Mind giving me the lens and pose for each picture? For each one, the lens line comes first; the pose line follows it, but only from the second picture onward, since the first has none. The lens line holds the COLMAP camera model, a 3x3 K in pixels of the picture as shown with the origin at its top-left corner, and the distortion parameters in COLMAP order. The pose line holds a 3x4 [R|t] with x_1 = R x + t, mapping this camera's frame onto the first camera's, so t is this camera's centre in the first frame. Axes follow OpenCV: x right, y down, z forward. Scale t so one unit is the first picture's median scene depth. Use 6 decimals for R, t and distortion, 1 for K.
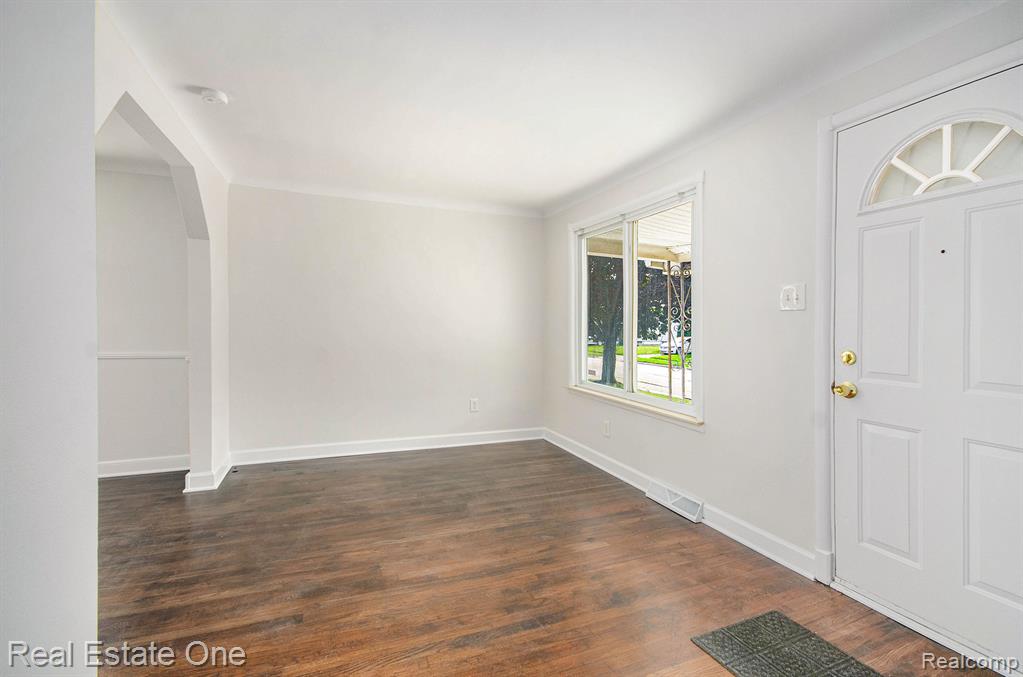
lens RADIAL K [[459.0, 0, 514.6], [0, 459.0, 343.5], [0, 0, 1]] dist [-0.000260, 0.000013]
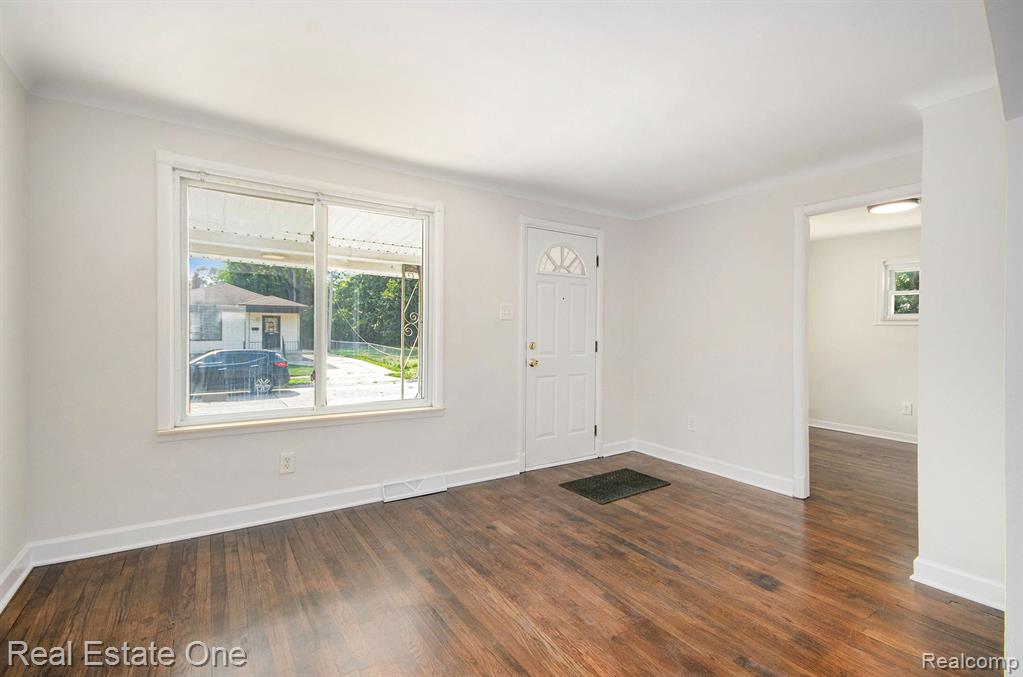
lens RADIAL K [[459.0, 0, 518.1], [0, 459.0, 329.5], [0, 0, 1]] dist [-0.000260, 0.000013]
pose [[-0.197146, -0.013497, 0.980281, -1.074453], [0.020623, 0.999627, 0.017911, -0.068305], [-0.980157, 0.023748, -0.196794, 1.355430]]
